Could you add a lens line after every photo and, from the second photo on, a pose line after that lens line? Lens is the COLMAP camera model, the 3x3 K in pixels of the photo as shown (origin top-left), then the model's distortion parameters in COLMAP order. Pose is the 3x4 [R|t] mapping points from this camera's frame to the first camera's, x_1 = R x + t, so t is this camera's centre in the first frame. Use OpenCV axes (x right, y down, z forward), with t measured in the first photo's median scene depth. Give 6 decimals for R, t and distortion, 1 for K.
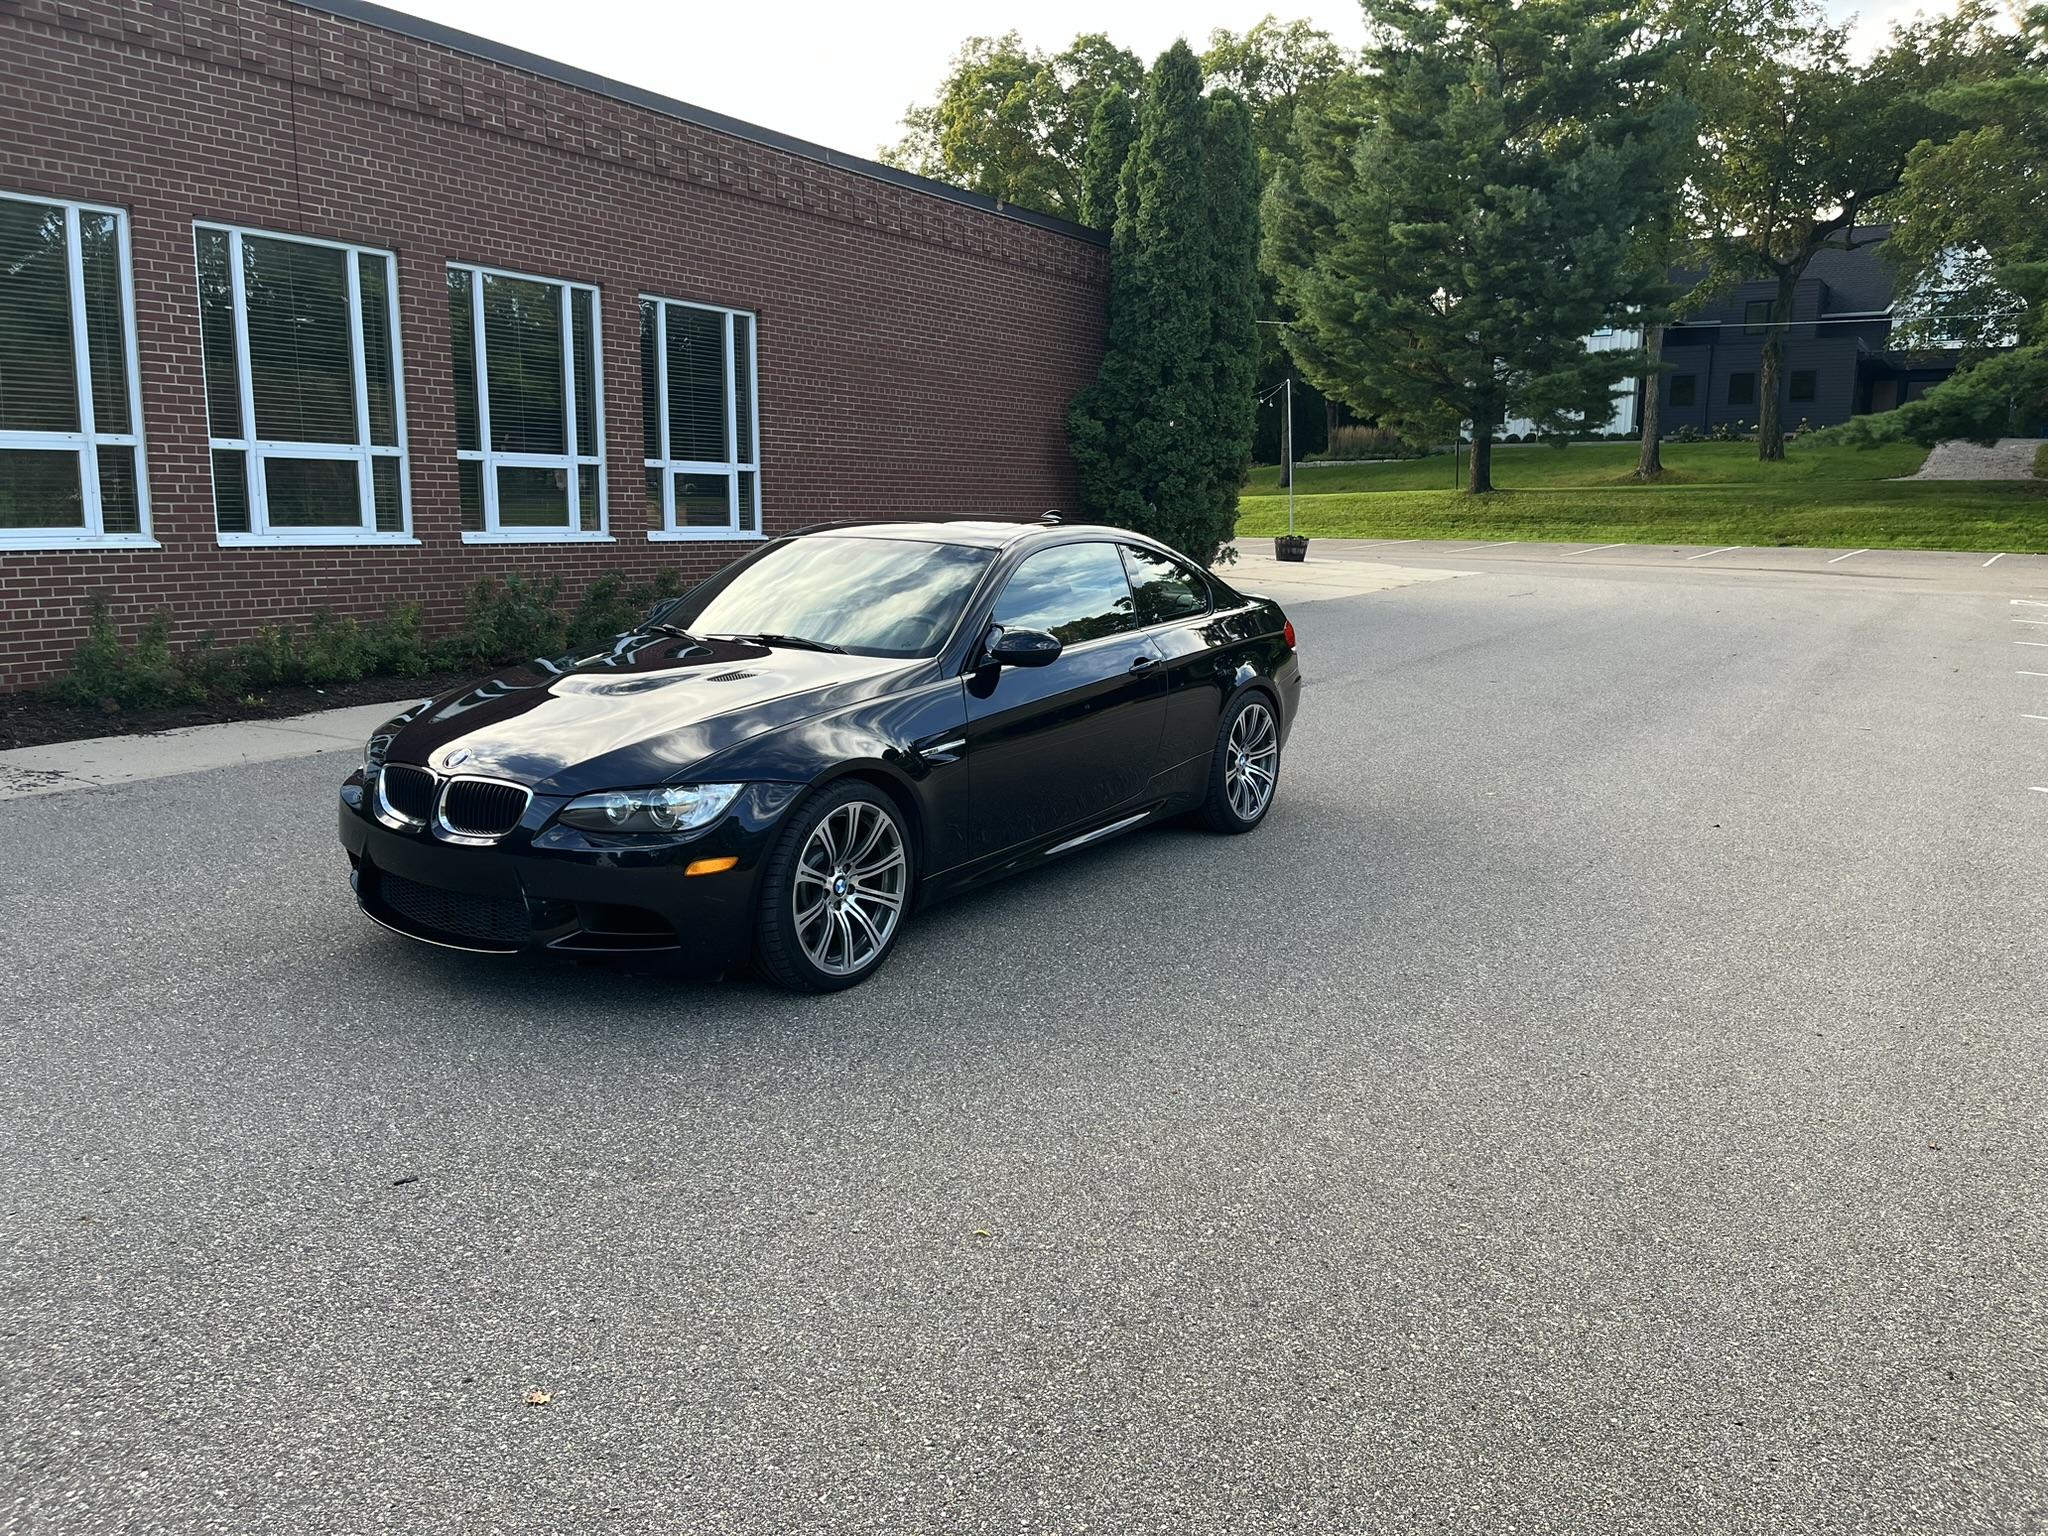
lens RADIAL K [[1532.7, 0, 1047.0], [0, 1532.7, 765.6], [0, 0, 1]] dist [0.064792, -0.087104]
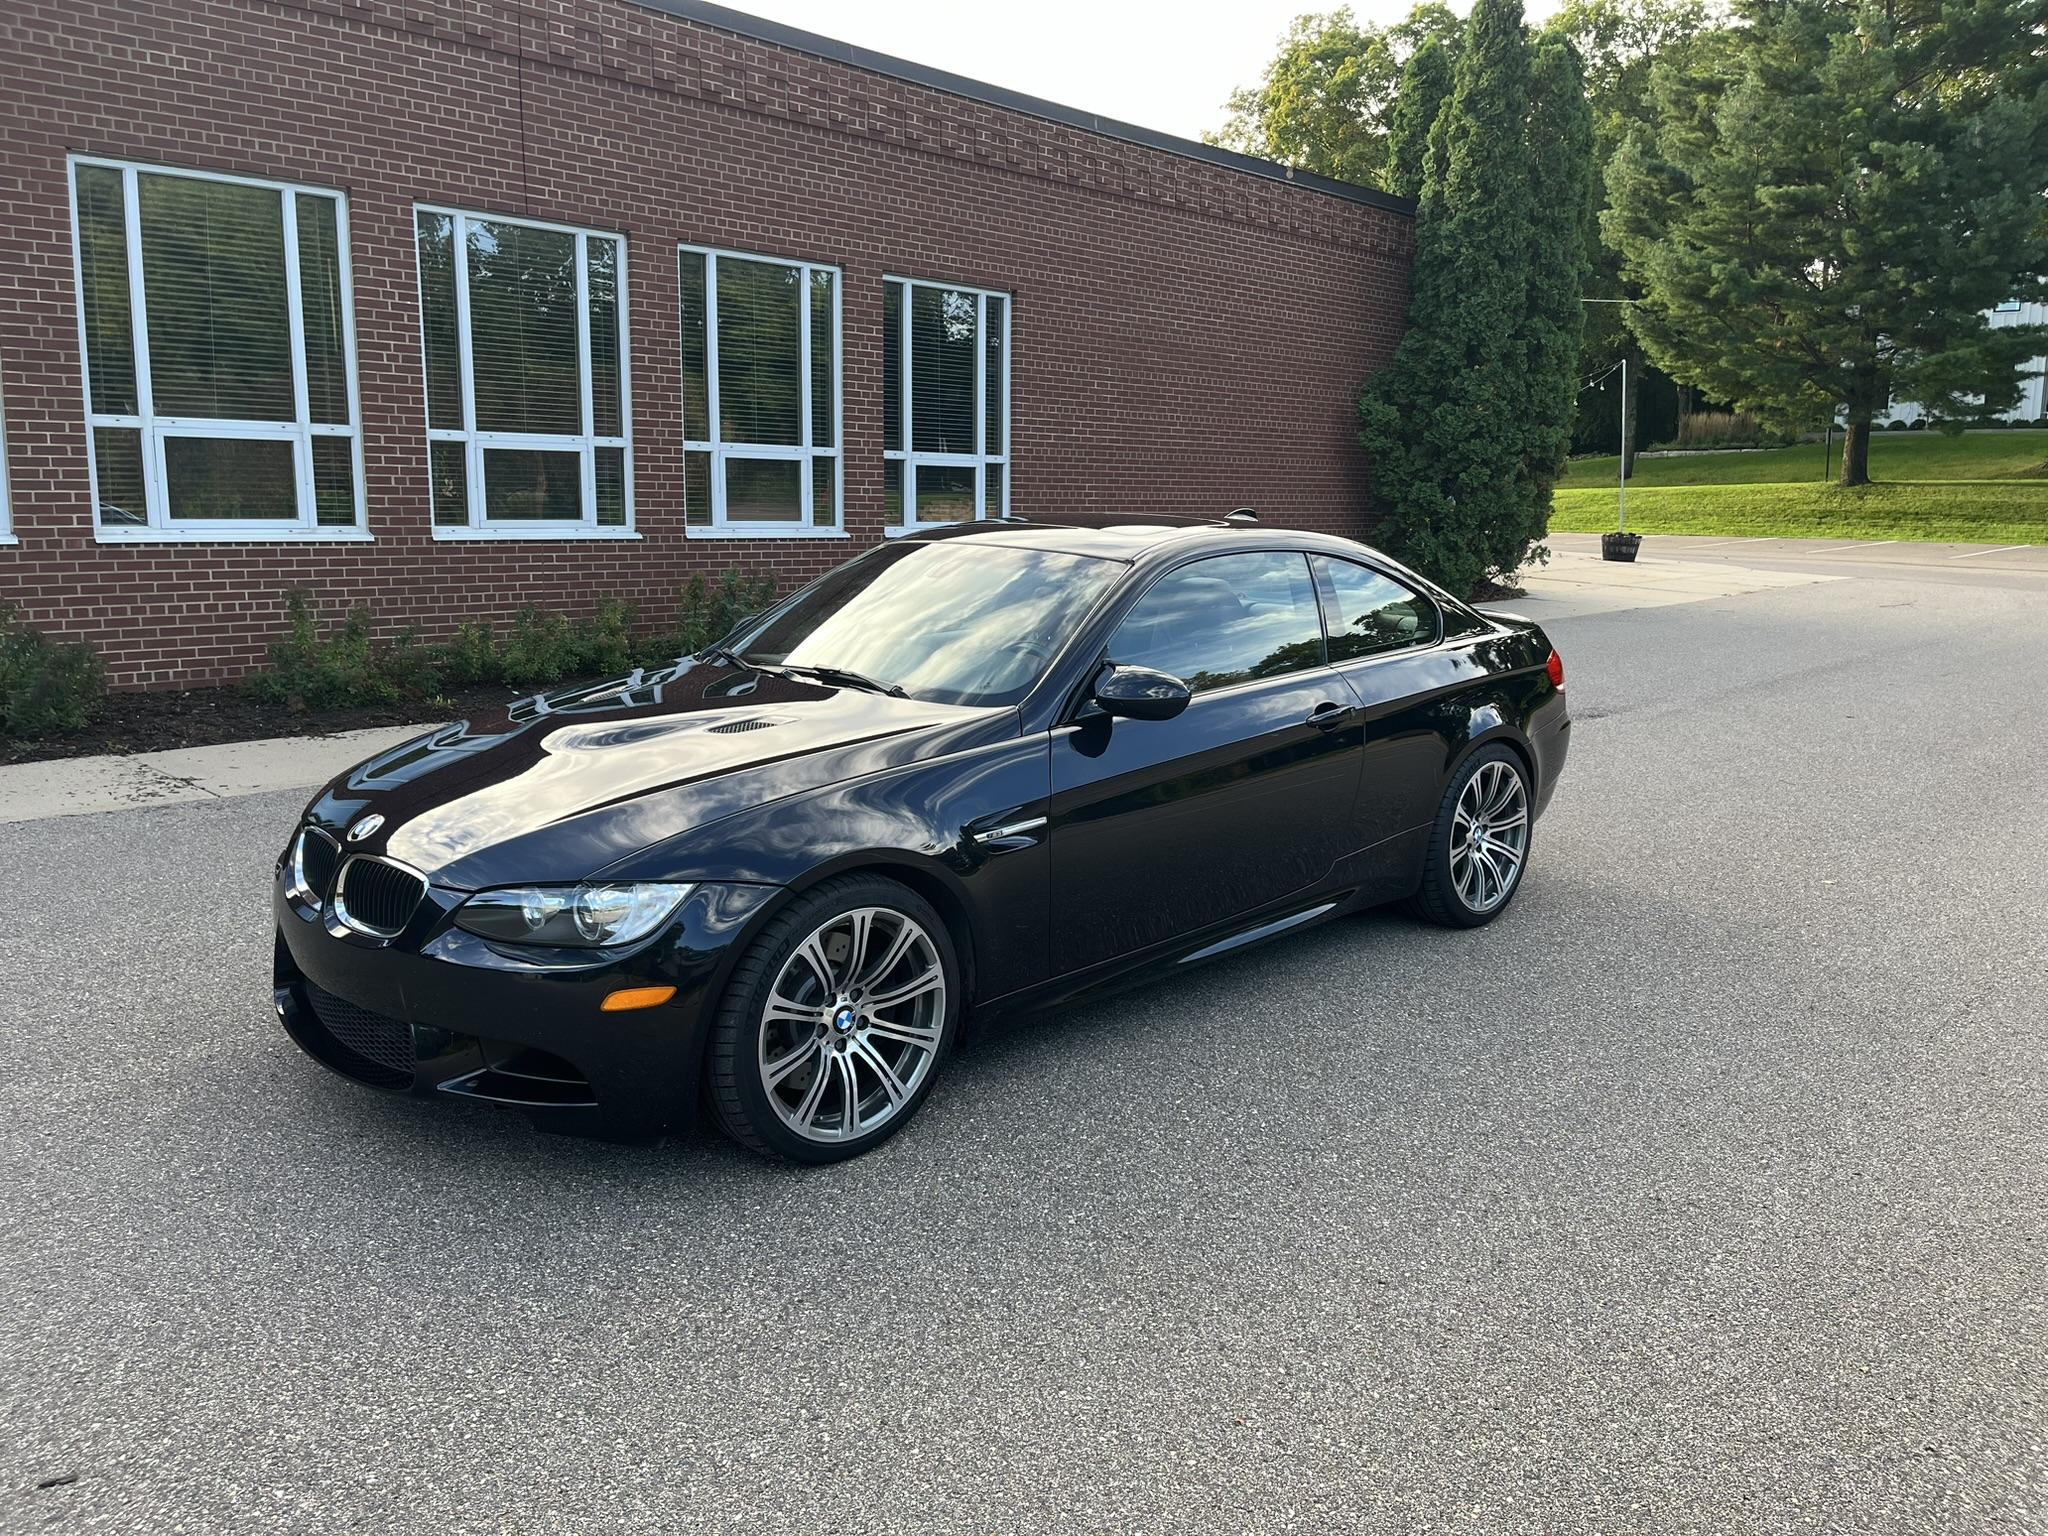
lens RADIAL K [[1539.0, 0, 1051.0], [0, 1539.0, 751.9], [0, 0, 1]] dist [0.059041, -0.080816]
pose [[0.979410, 0.037140, -0.198437, 0.033857], [-0.037983, 0.999278, -0.000445, -0.017259], [0.198277, 0.007973, 0.980114, 0.094126]]
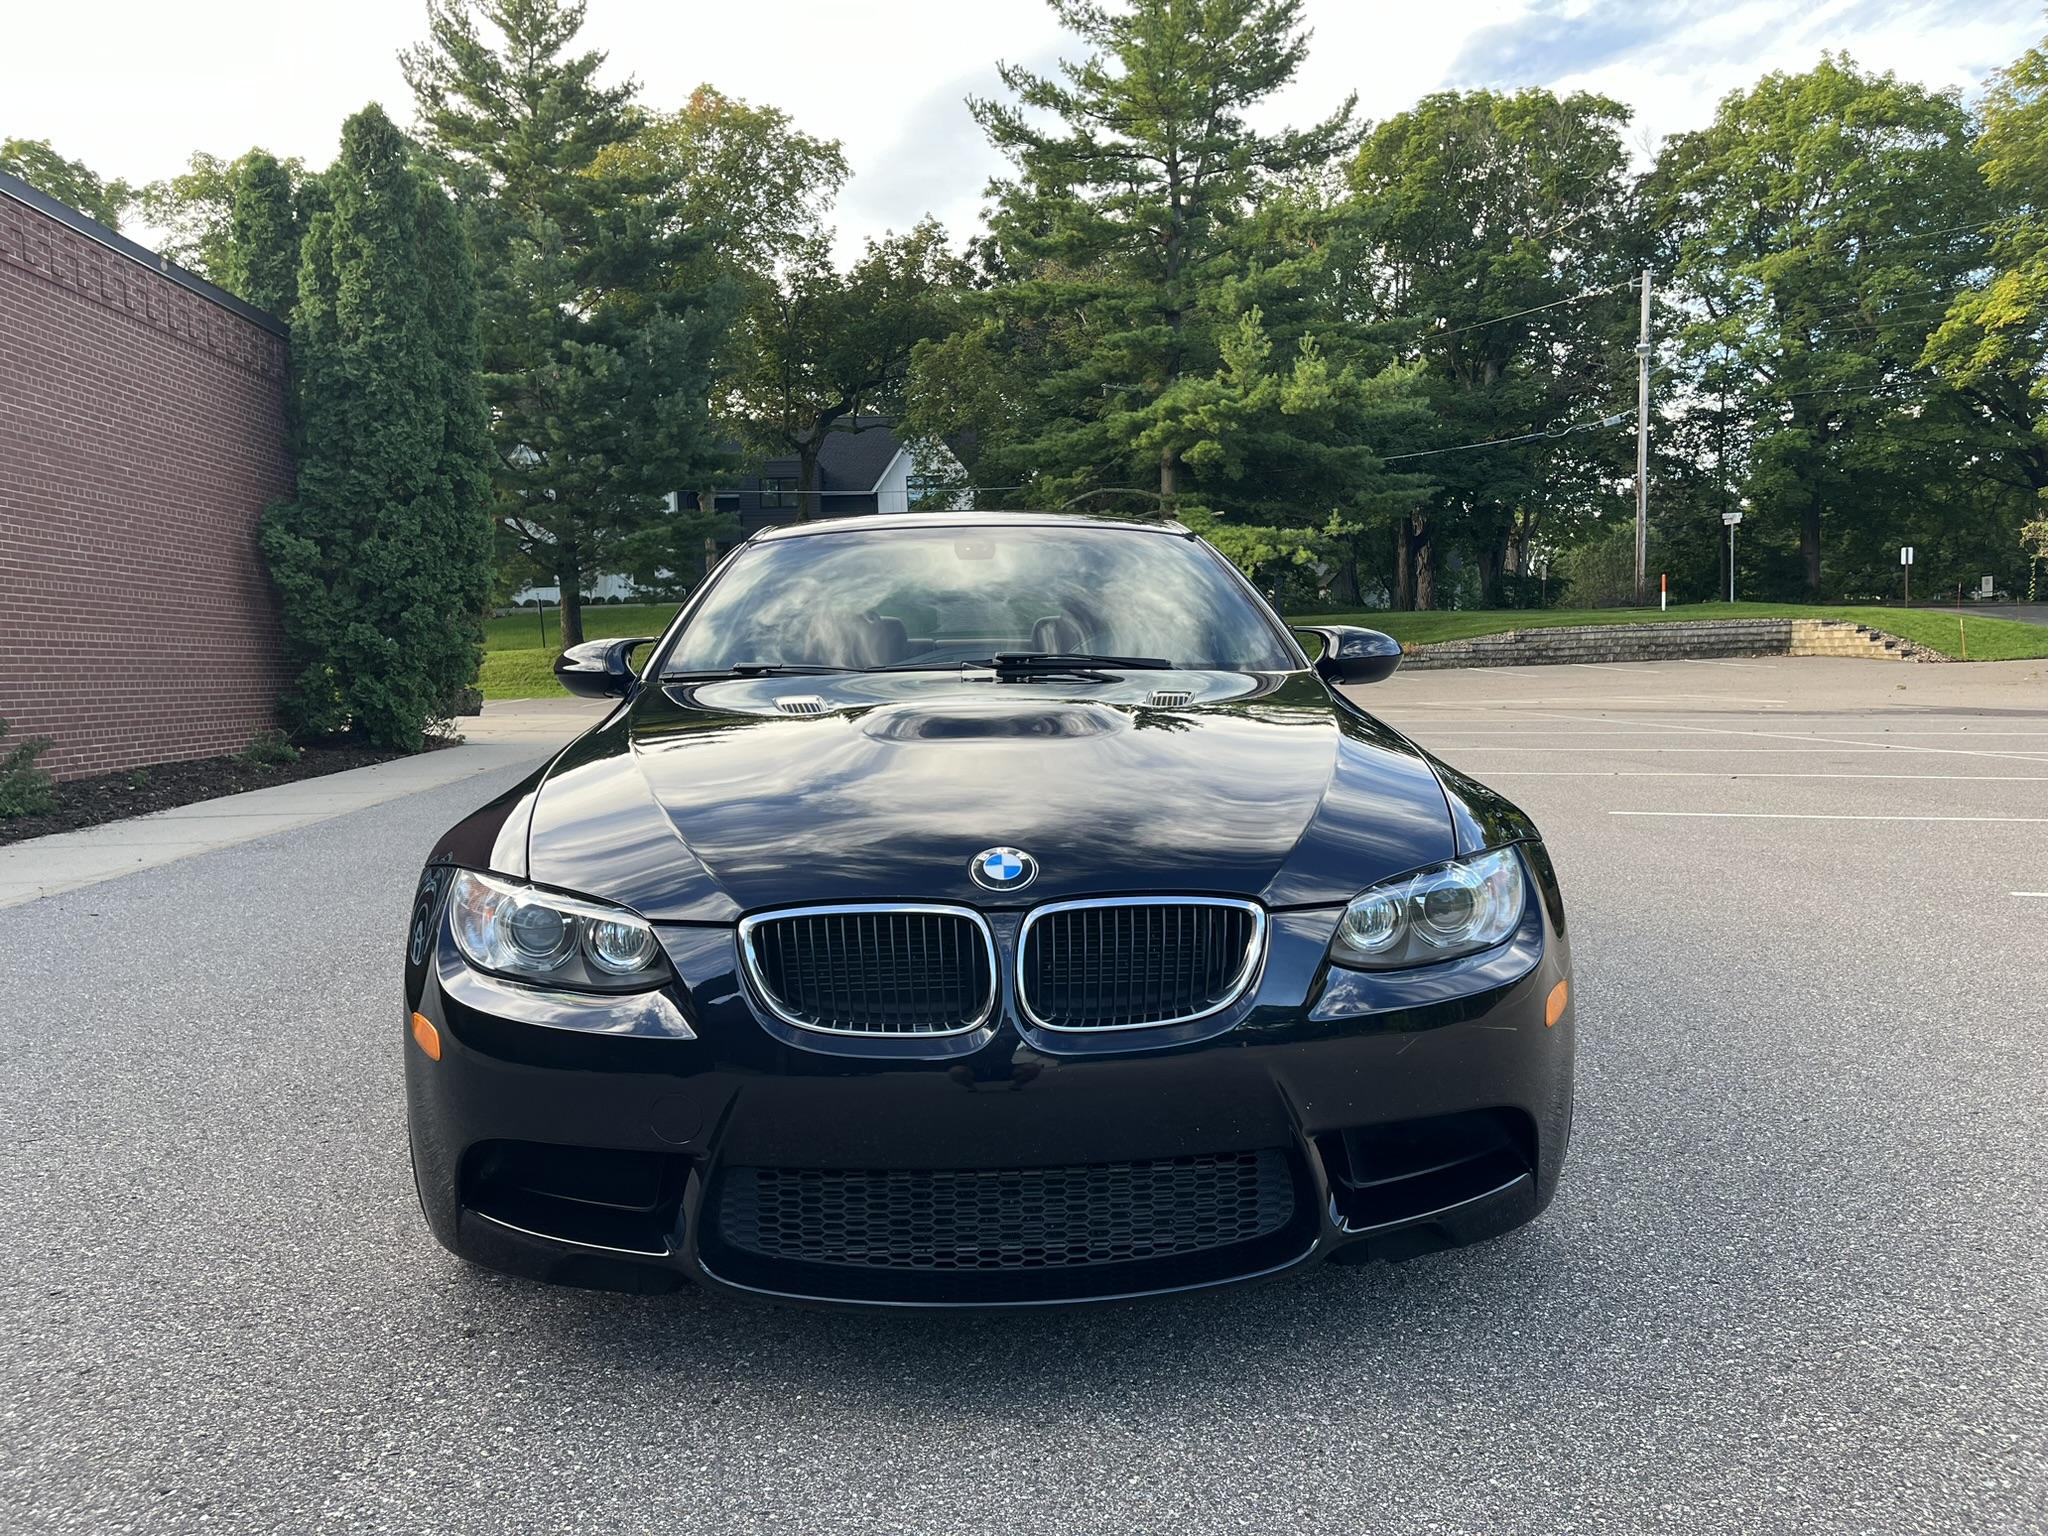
lens RADIAL K [[1529.0, 0, 1021.0], [0, 1529.0, 778.0], [0, 0, 1]] dist [0.075477, -0.099638]
pose [[0.812792, -0.077830, 0.577331, -0.195739], [0.137054, 0.988766, -0.059655, -0.001020], [-0.566202, 0.127613, 0.814328, 0.196804]]
